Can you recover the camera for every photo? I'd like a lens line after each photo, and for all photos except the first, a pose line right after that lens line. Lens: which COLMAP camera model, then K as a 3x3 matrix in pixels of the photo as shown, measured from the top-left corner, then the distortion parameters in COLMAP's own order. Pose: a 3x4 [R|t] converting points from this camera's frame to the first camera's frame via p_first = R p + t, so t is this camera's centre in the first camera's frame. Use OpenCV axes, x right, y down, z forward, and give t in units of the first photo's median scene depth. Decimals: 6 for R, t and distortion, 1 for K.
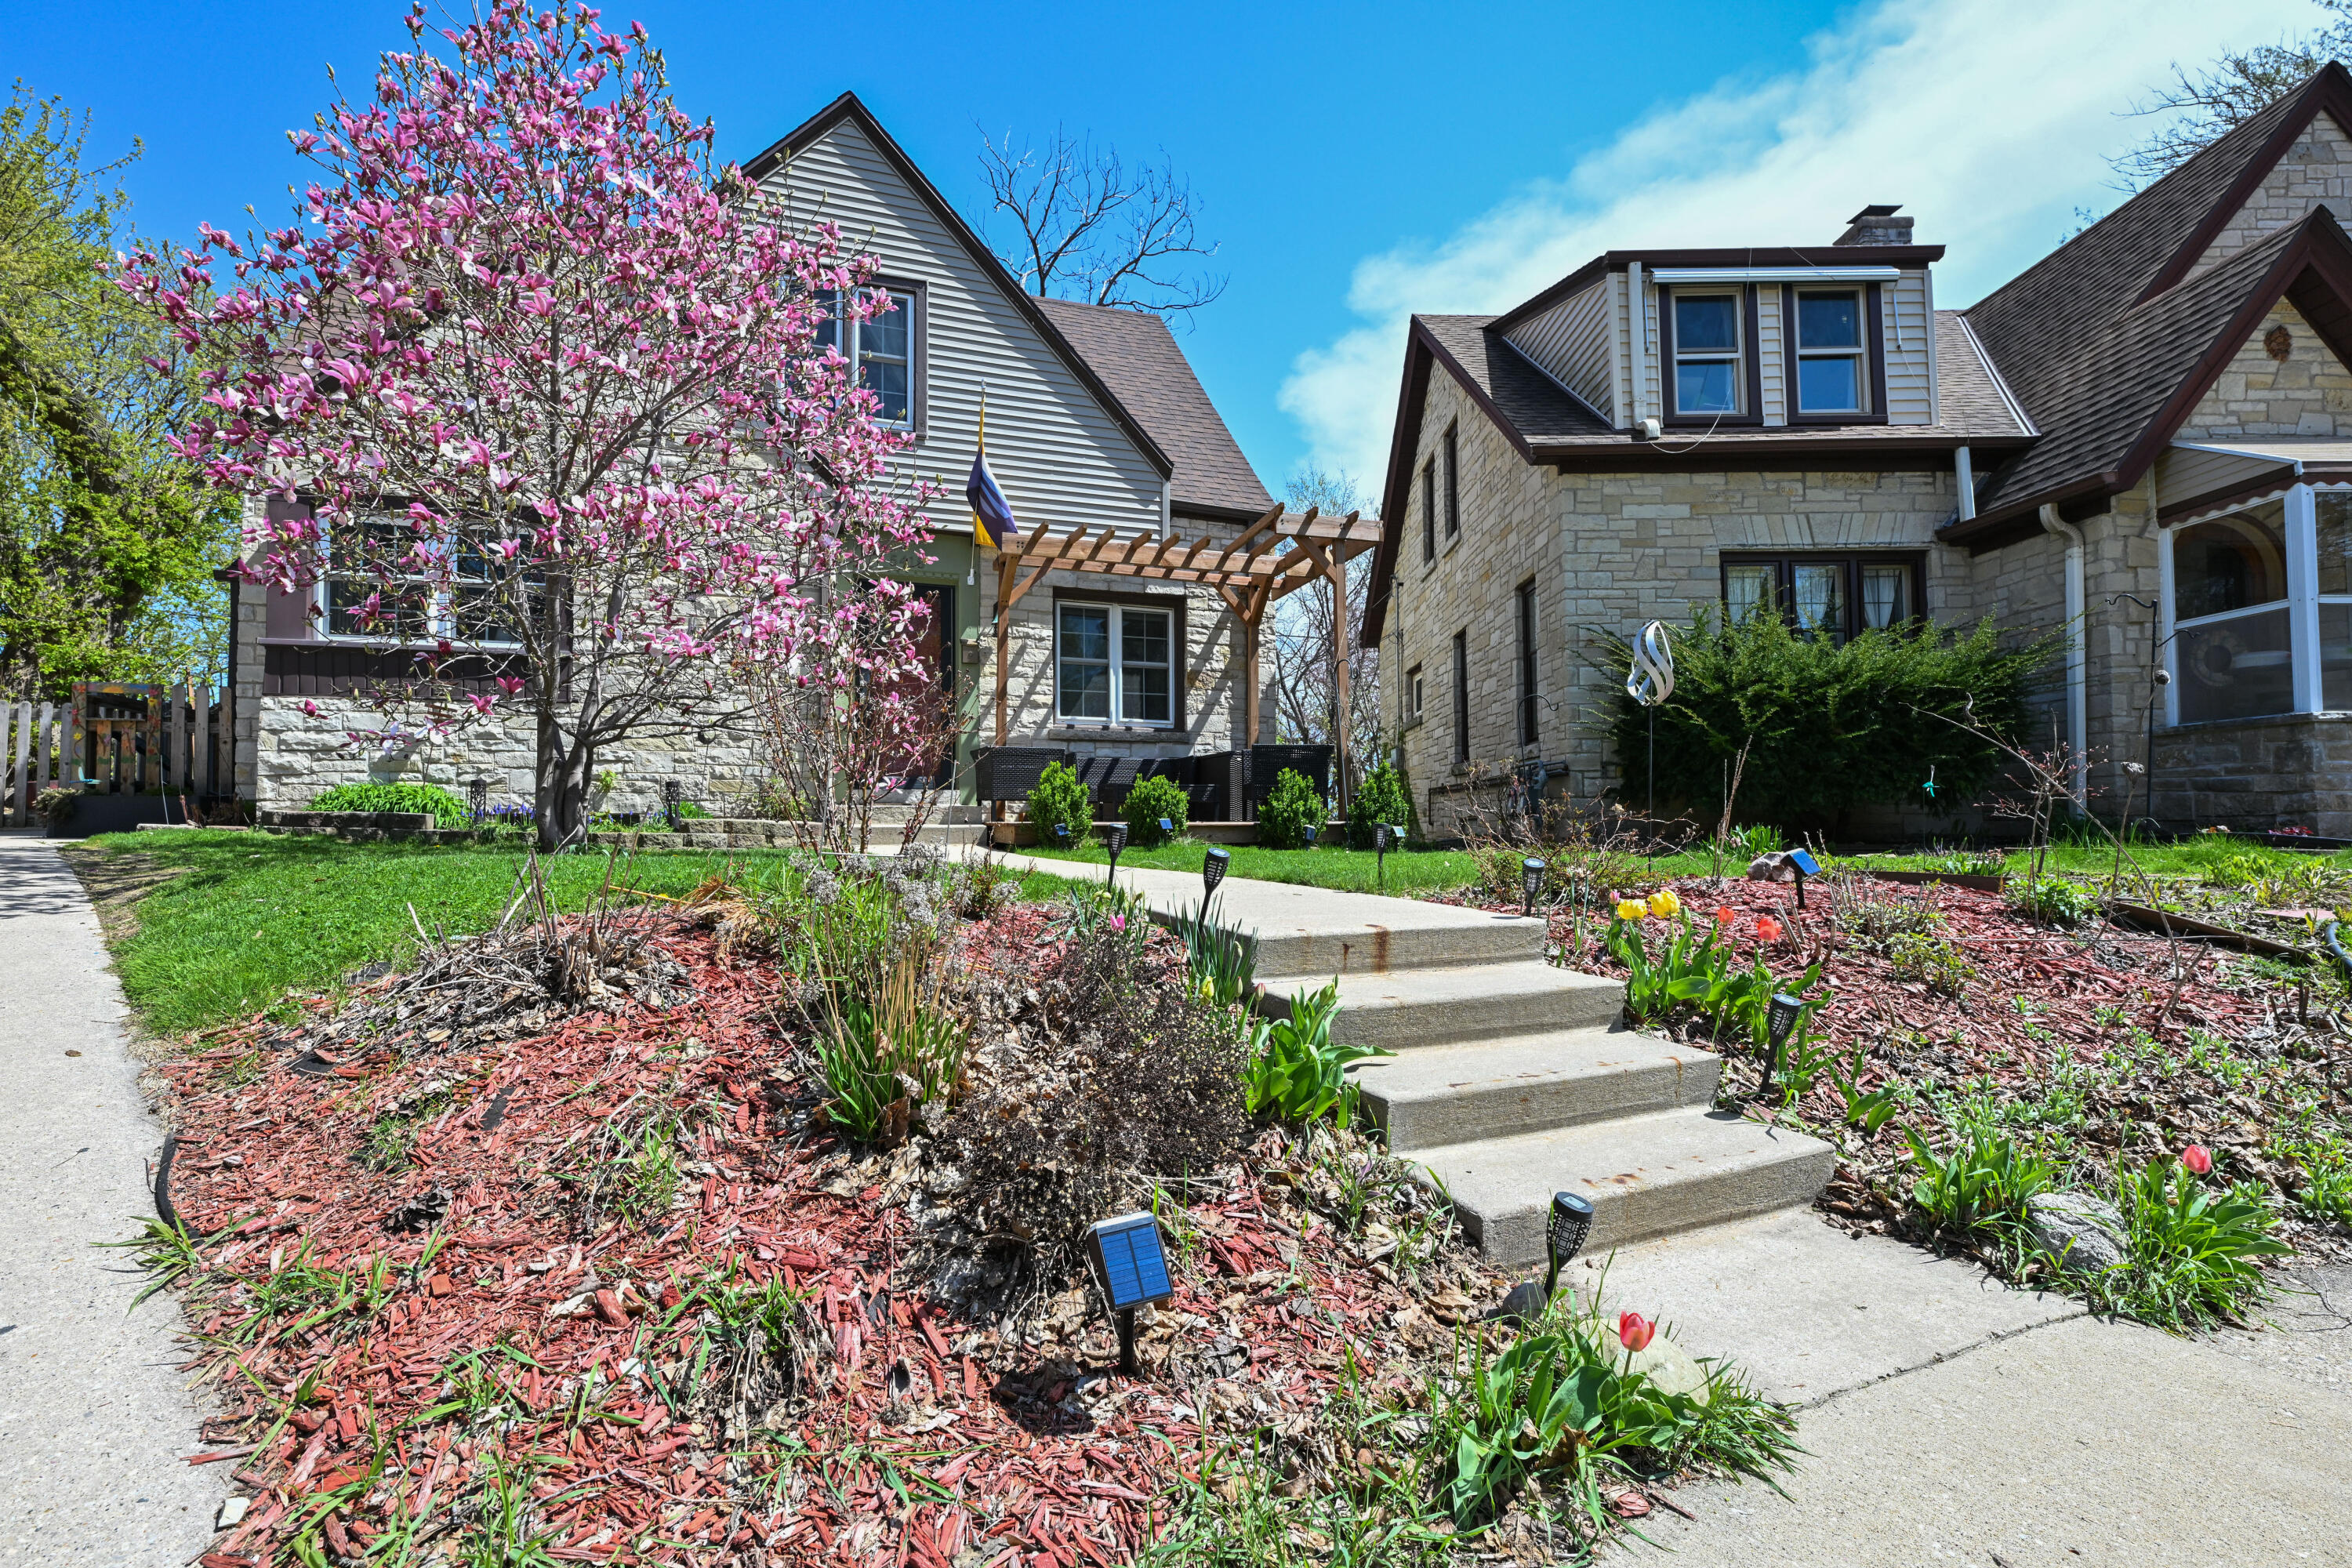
lens RADIAL K [[1050.7, 0, 1178.7], [0, 1050.7, 789.8], [0, 0, 1]] dist [-0.001366, 0.000006]
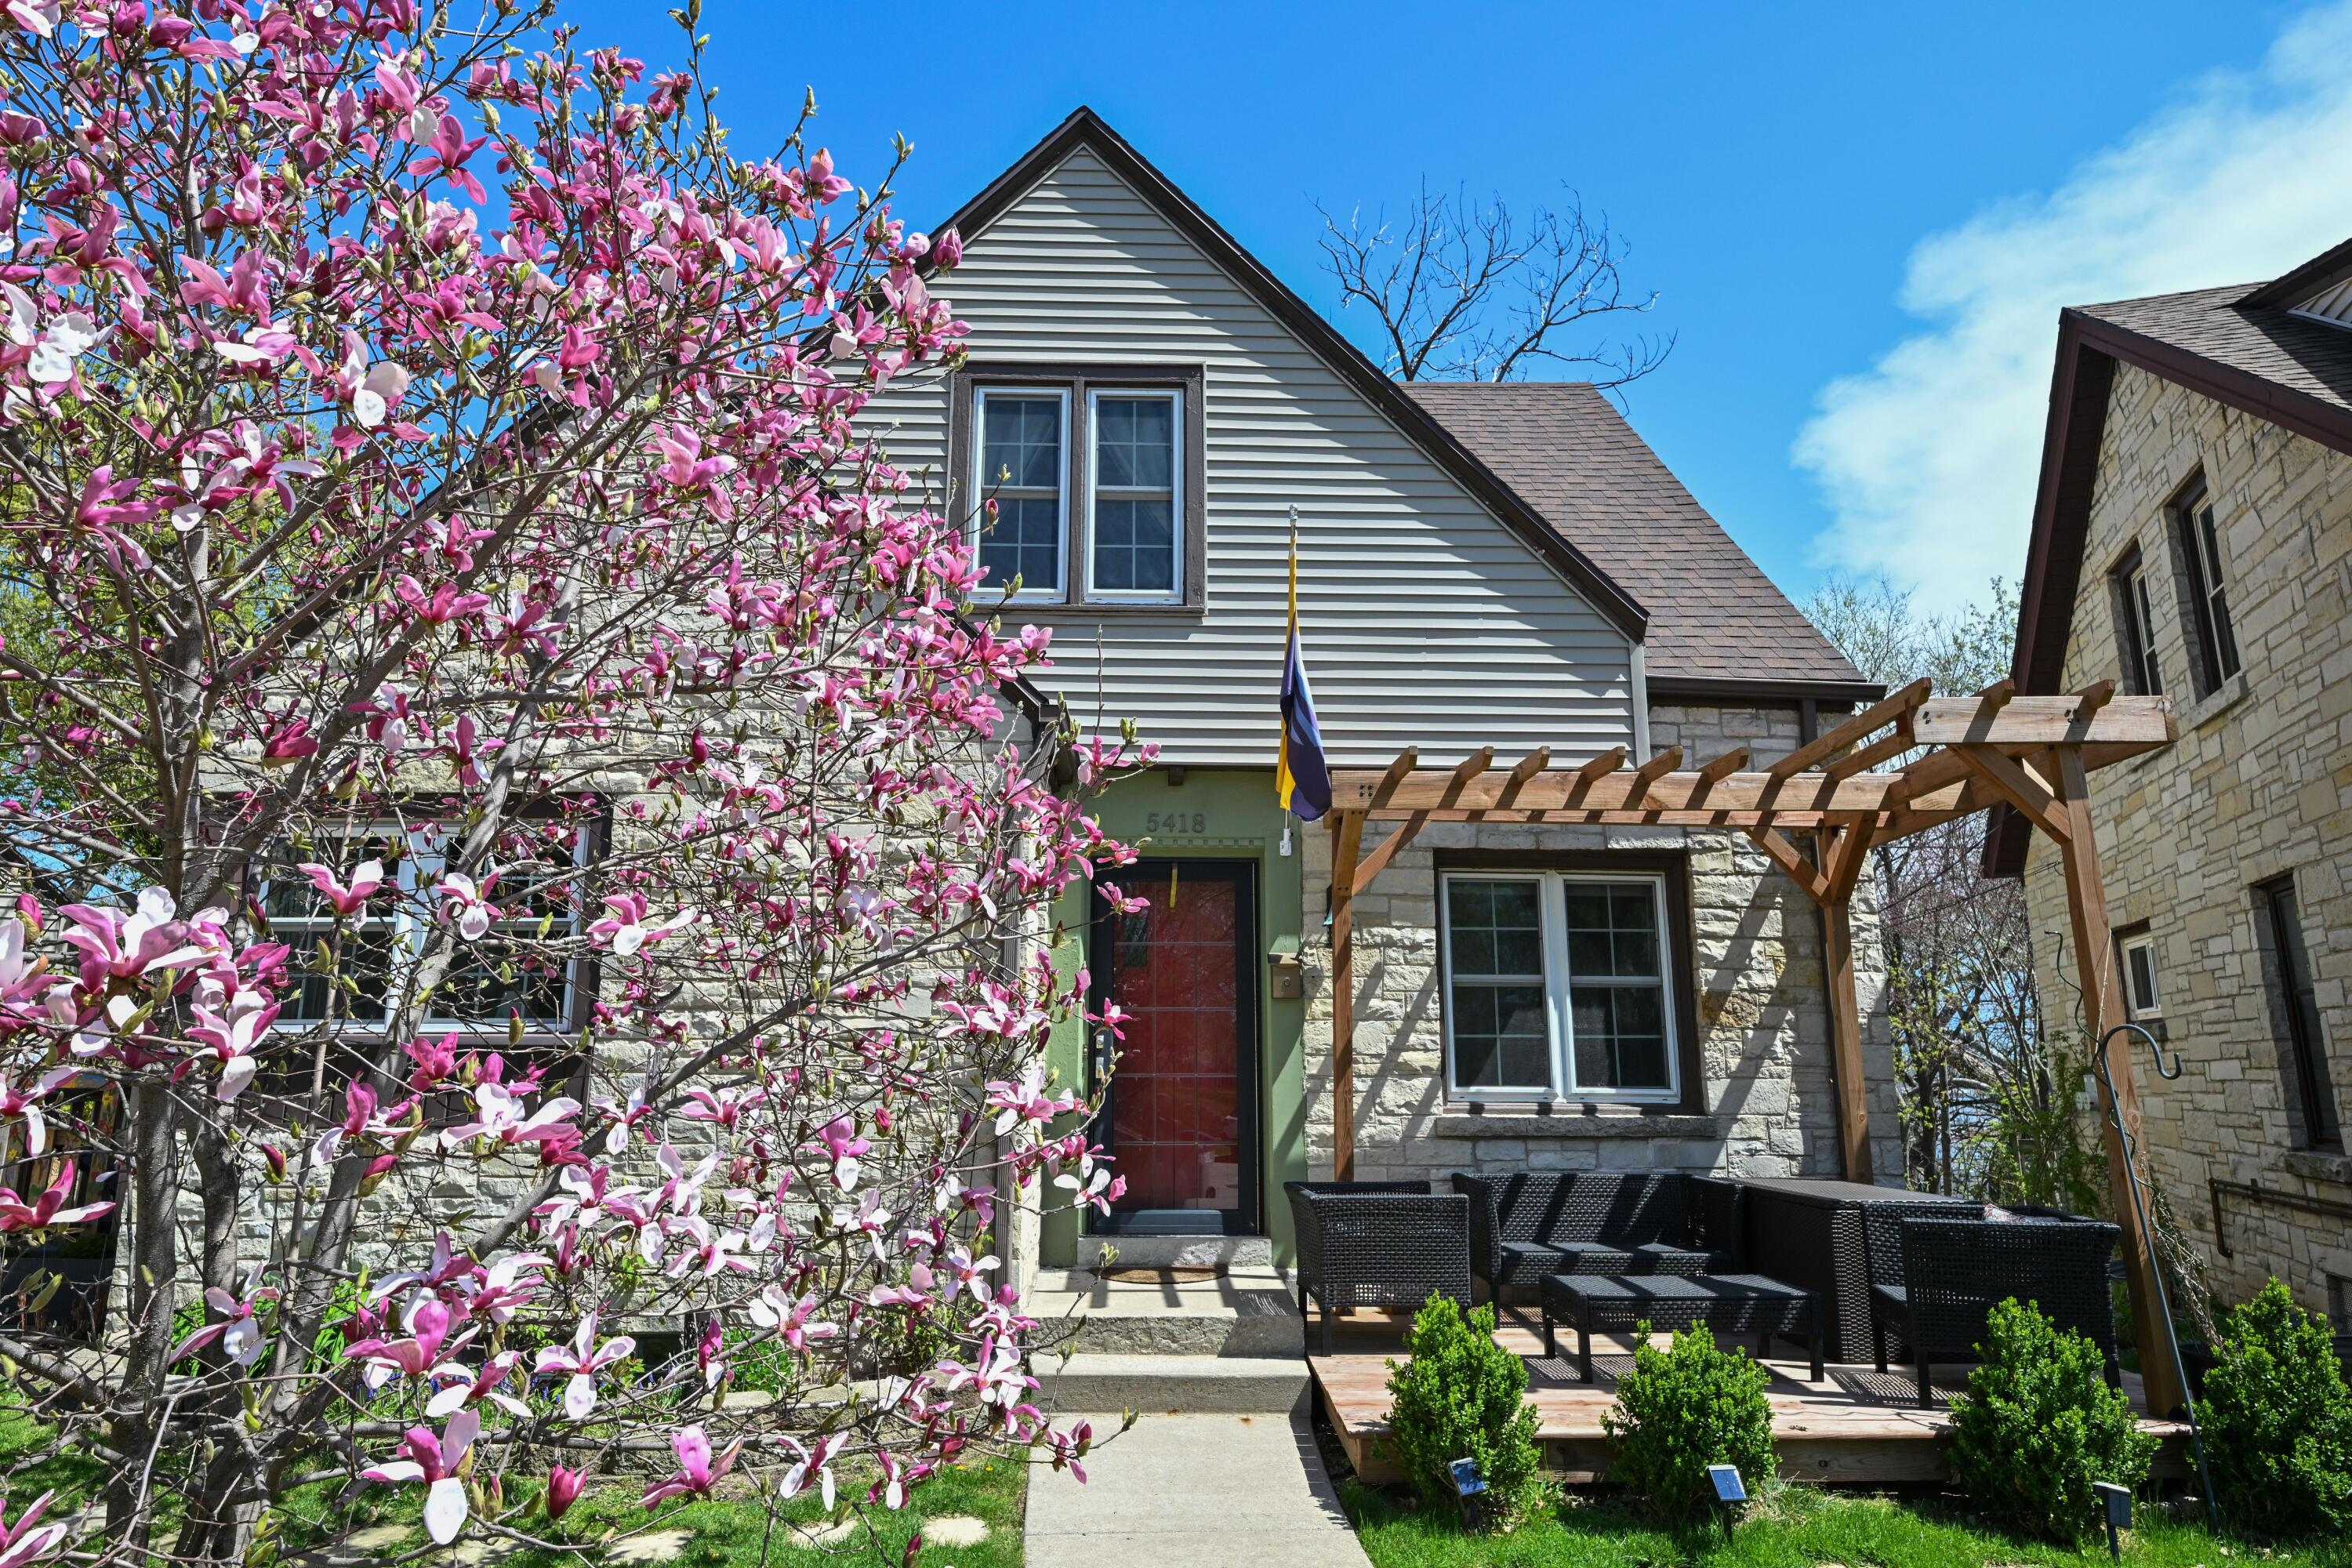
lens RADIAL K [[1356.7, 0, 1174.2], [0, 1356.7, 779.4], [0, 0, 1]] dist [-0.001355, -0.001232]
pose [[0.949715, -0.060190, -0.307277, -0.028373], [0.004229, 0.983726, -0.179624, -0.104314], [0.313088, 0.169293, 0.934514, 0.293494]]
